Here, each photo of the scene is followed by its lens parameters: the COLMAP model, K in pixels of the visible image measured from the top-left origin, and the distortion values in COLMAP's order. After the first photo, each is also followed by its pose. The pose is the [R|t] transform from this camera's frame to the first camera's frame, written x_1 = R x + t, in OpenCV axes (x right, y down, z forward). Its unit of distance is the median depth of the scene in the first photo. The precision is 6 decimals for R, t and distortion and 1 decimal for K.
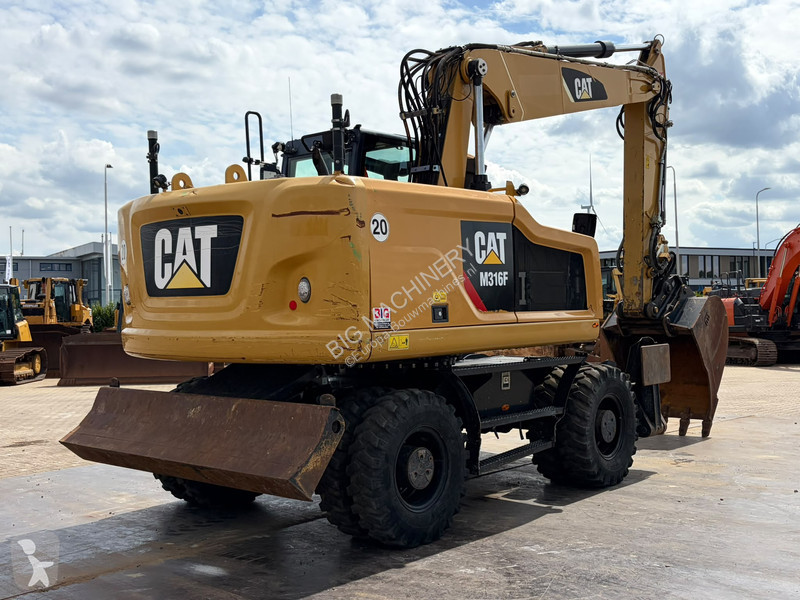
lens RADIAL K [[959.4, 0, 432.1], [0, 959.4, 299.4], [0, 0, 1]] dist [0.128087, -0.003754]
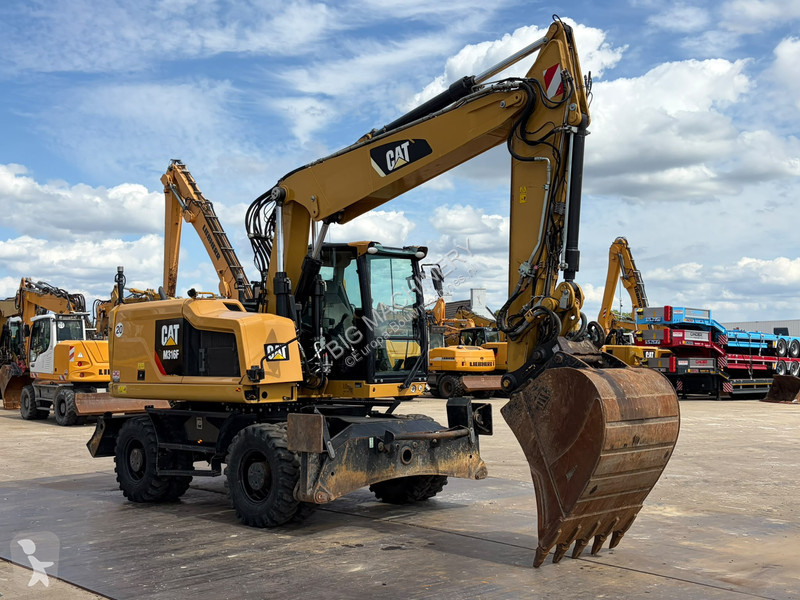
lens RADIAL K [[1001.1, 0, 376.3], [0, 1001.1, 298.5], [0, 0, 1]] dist [0.005157, -0.029569]
pose [[-0.131516, -0.035866, -0.990665, 1.574654], [0.018388, 0.999085, -0.038612, -0.041293], [0.991144, -0.023295, -0.130736, 1.476460]]
